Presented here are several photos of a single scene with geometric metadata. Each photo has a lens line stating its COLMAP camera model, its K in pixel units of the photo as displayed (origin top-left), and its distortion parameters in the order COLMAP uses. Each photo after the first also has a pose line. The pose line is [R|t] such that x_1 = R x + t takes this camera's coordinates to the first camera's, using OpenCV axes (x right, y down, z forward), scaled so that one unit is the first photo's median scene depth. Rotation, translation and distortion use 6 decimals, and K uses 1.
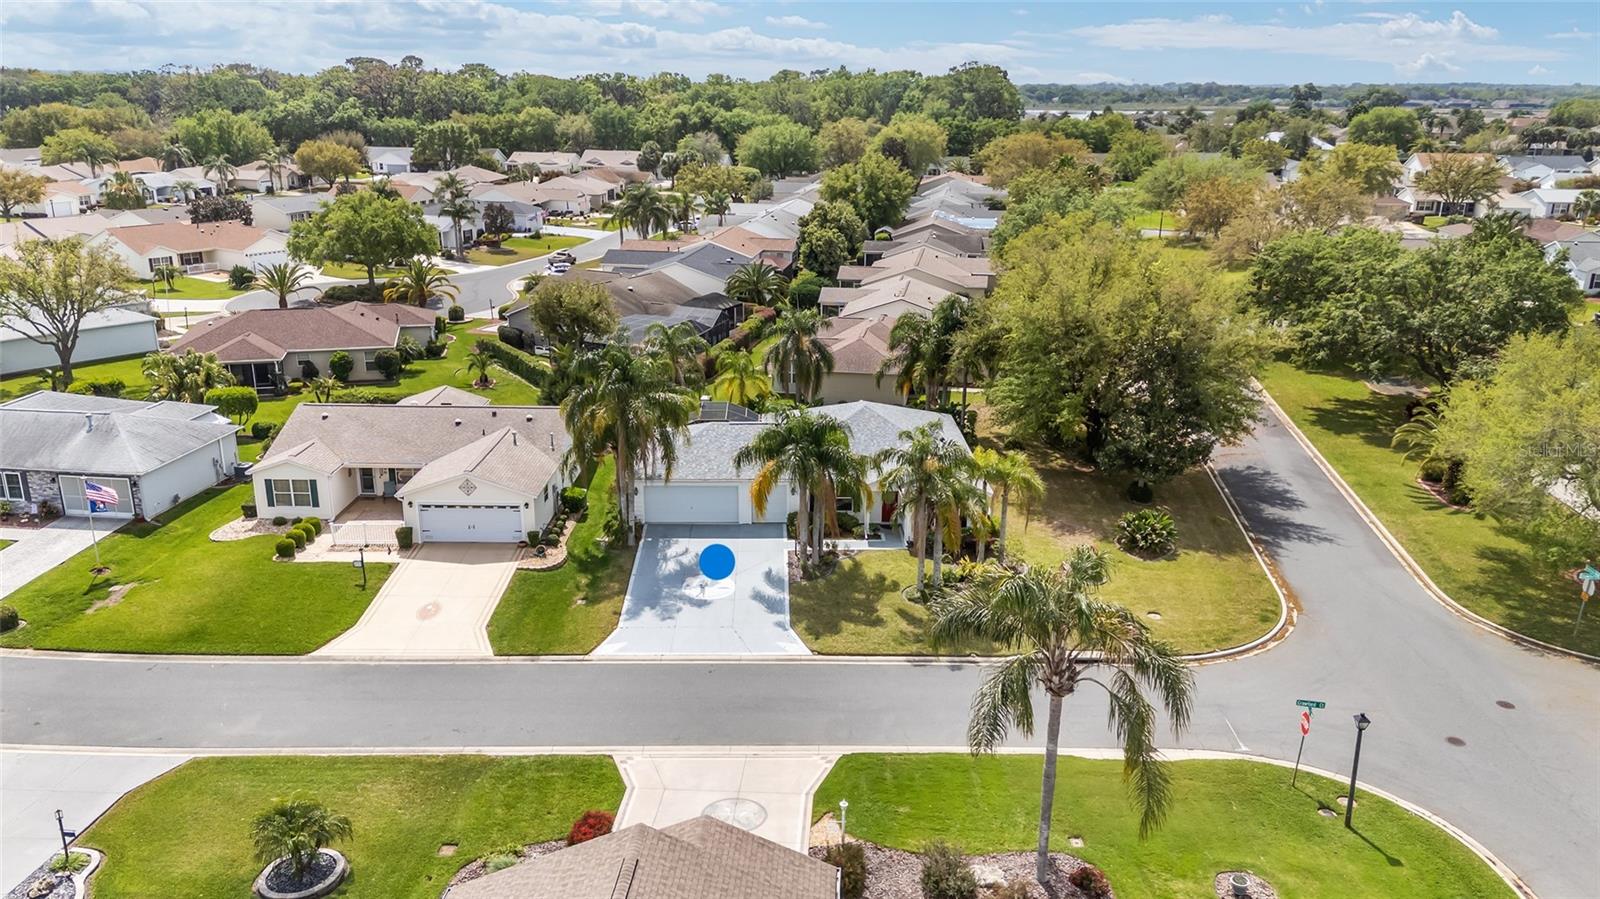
lens RADIAL K [[1178.0, 0, 800.0], [0, 1178.0, 449.5], [0, 0, 1]] dist [0.041071, 0.002597]
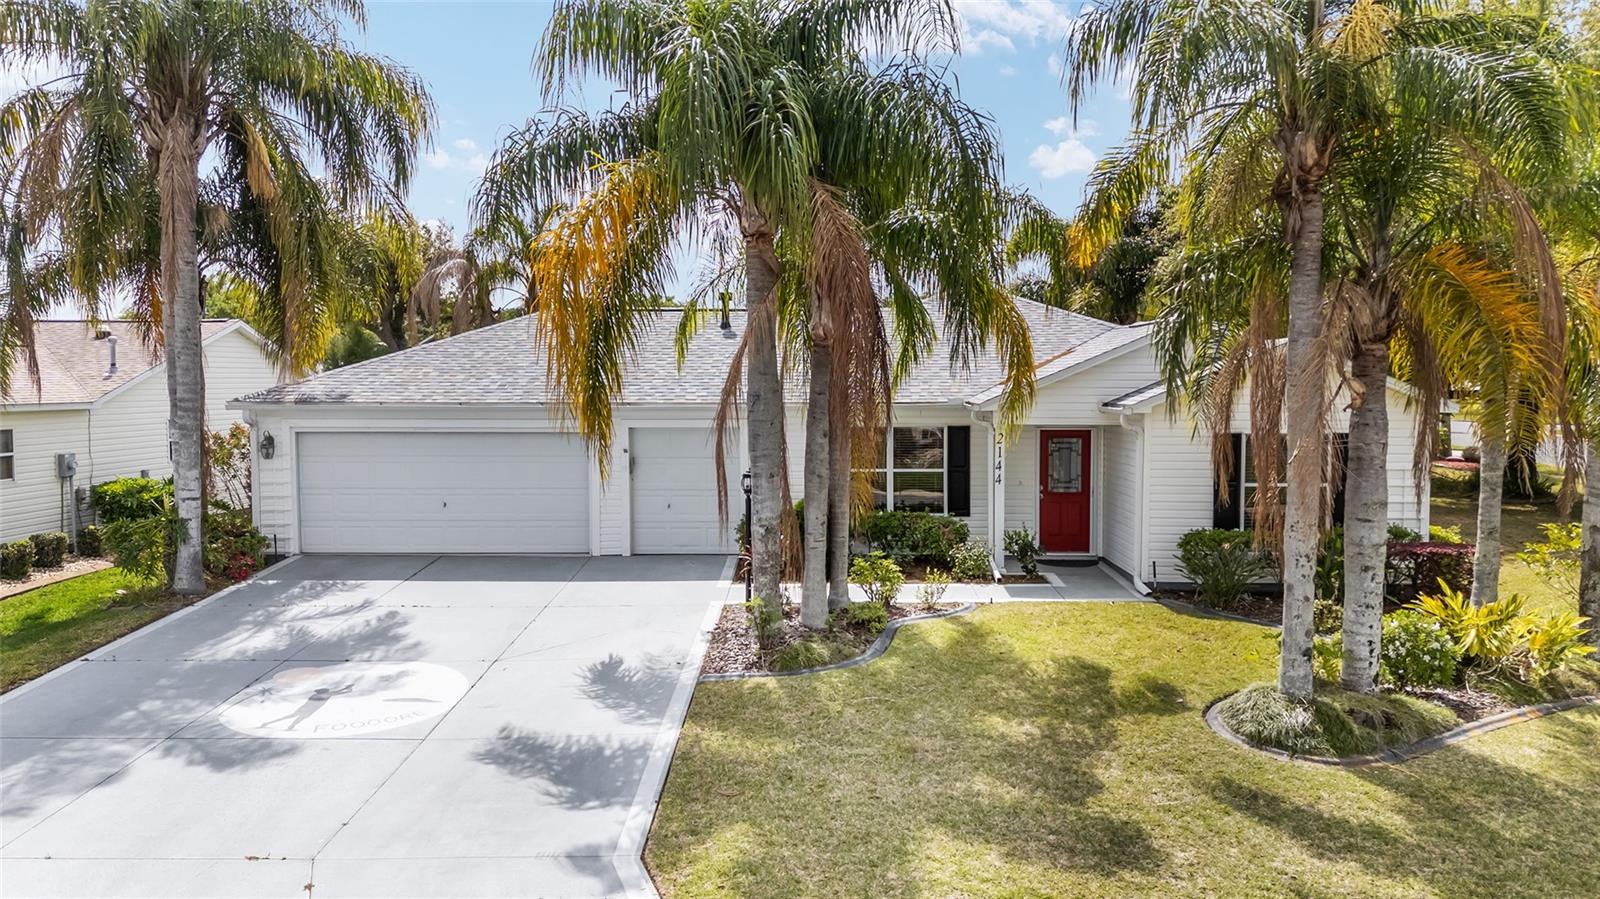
lens RADIAL K [[1152.9, 0, 800.0], [0, 1152.9, 449.5], [0, 0, 1]] dist [-0.002698, -0.001250]
pose [[0.999282, -0.003081, -0.037756, 0.018654], [-0.006469, 0.968170, -0.250209, 0.116418], [0.037325, 0.250273, 0.967456, 0.721598]]
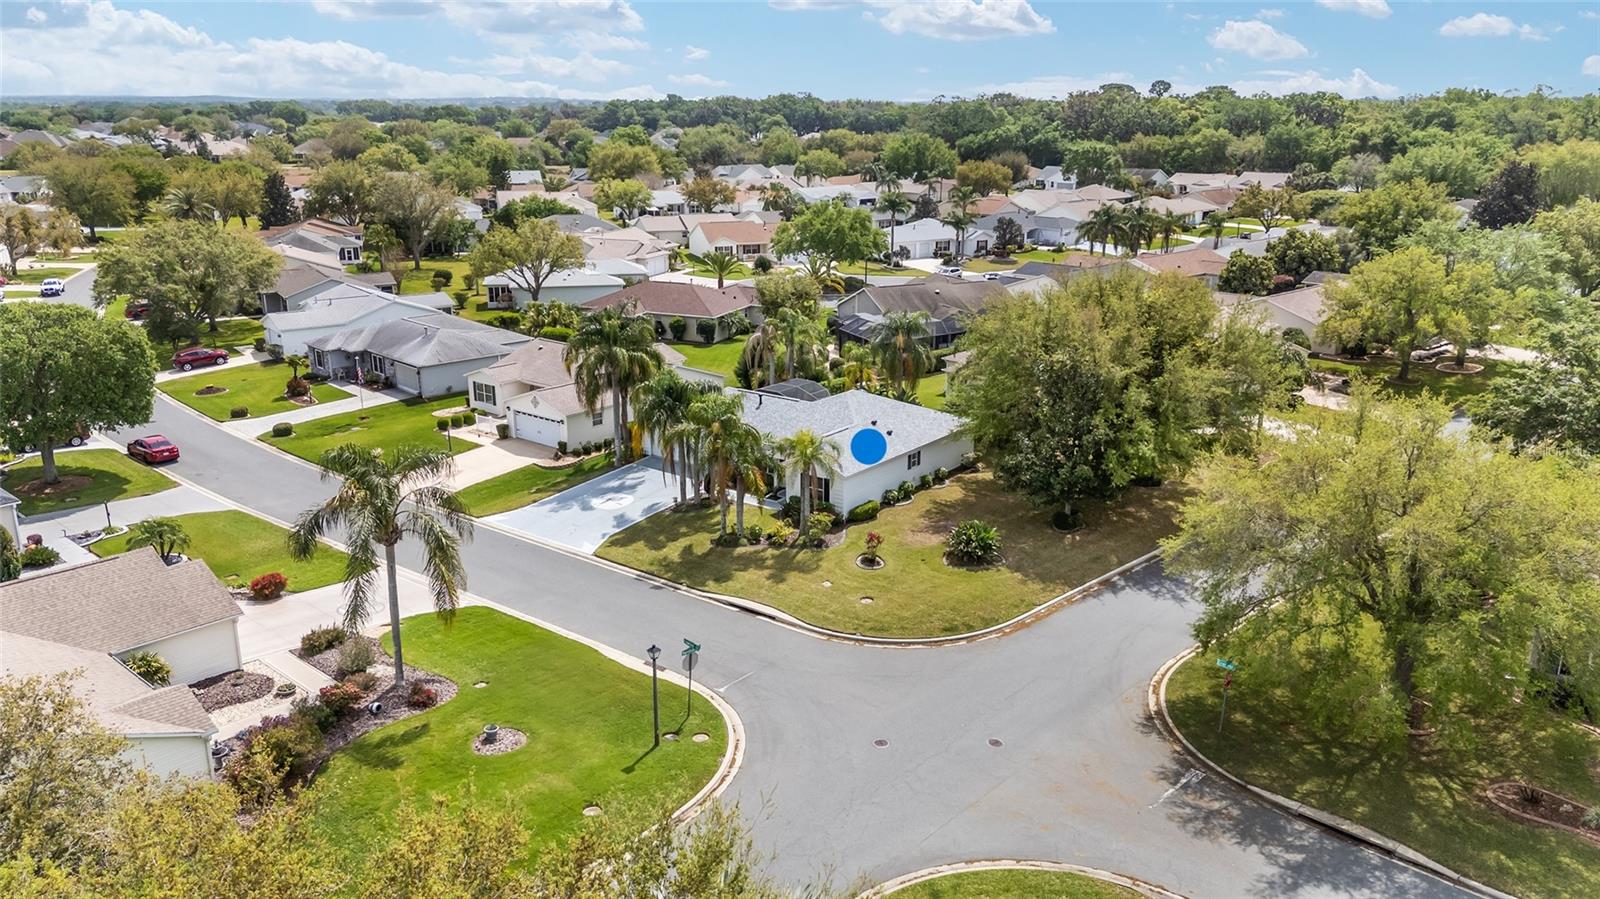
lens RADIAL K [[1203.4, 0, 800.0], [0, 1203.4, 449.5], [0, 0, 1]] dist [0.038267, -0.002498]
pose [[0.768819, 0.164400, -0.617972, 0.809045], [-0.178890, 0.983097, 0.038977, -0.022543], [0.613935, 0.080582, 0.785233, 0.096396]]
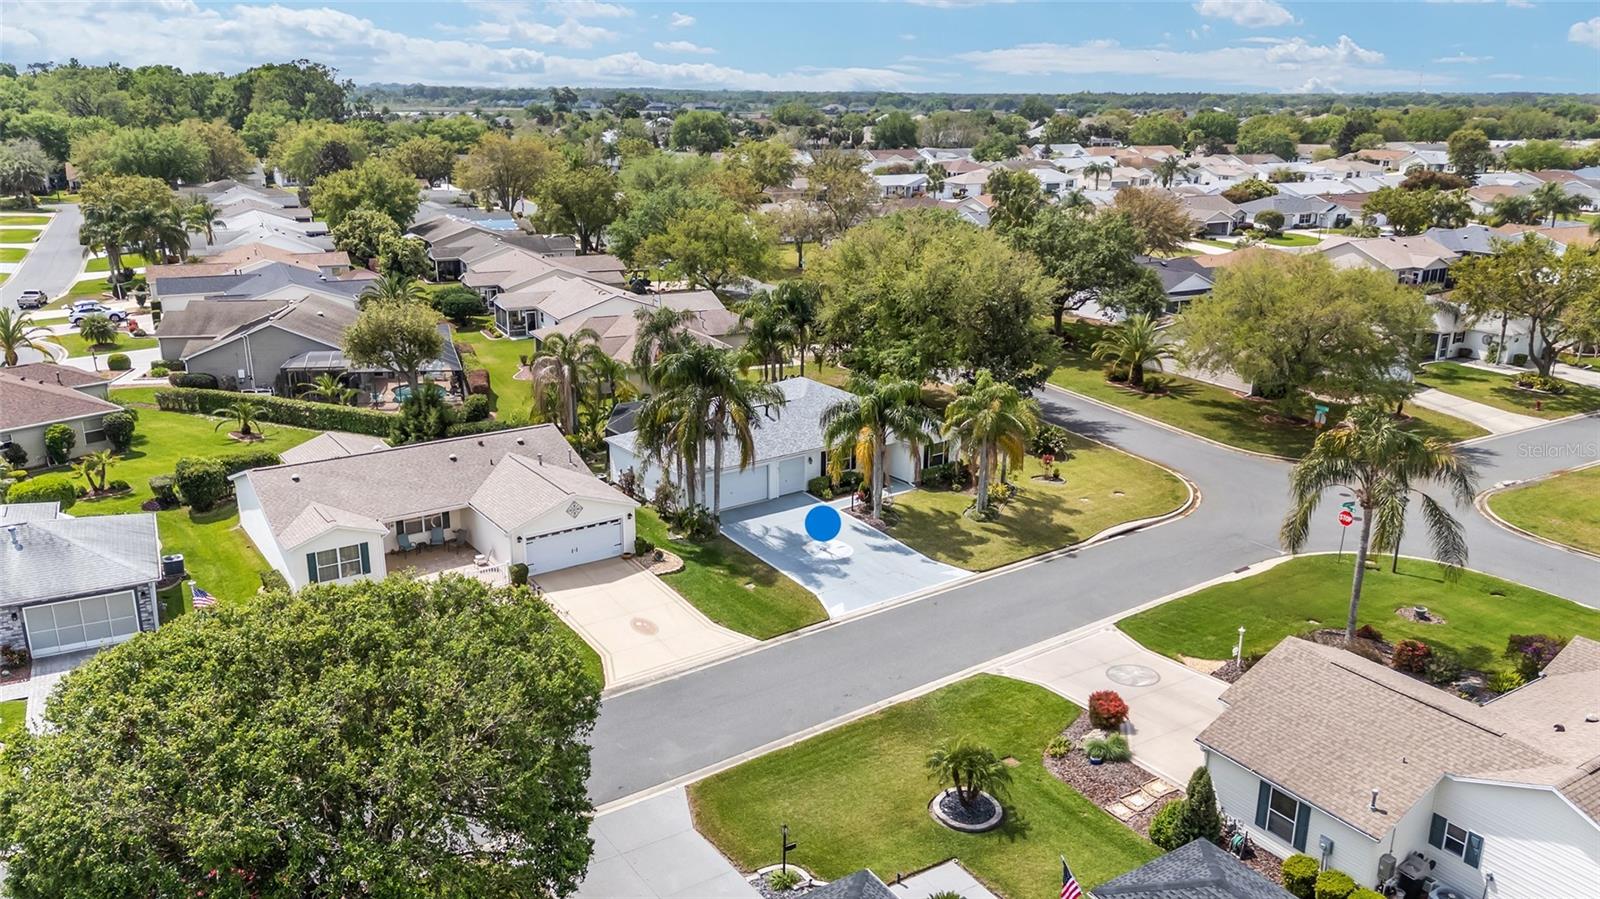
lens RADIAL K [[1203.4, 0, 800.0], [0, 1203.4, 449.5], [0, 0, 1]] dist [0.038267, -0.002498]
pose [[0.815753, -0.170107, 0.552821, -0.652037], [0.173840, 0.983691, 0.046168, -0.028662], [-0.551658, 0.058441, 0.832020, 0.075956]]
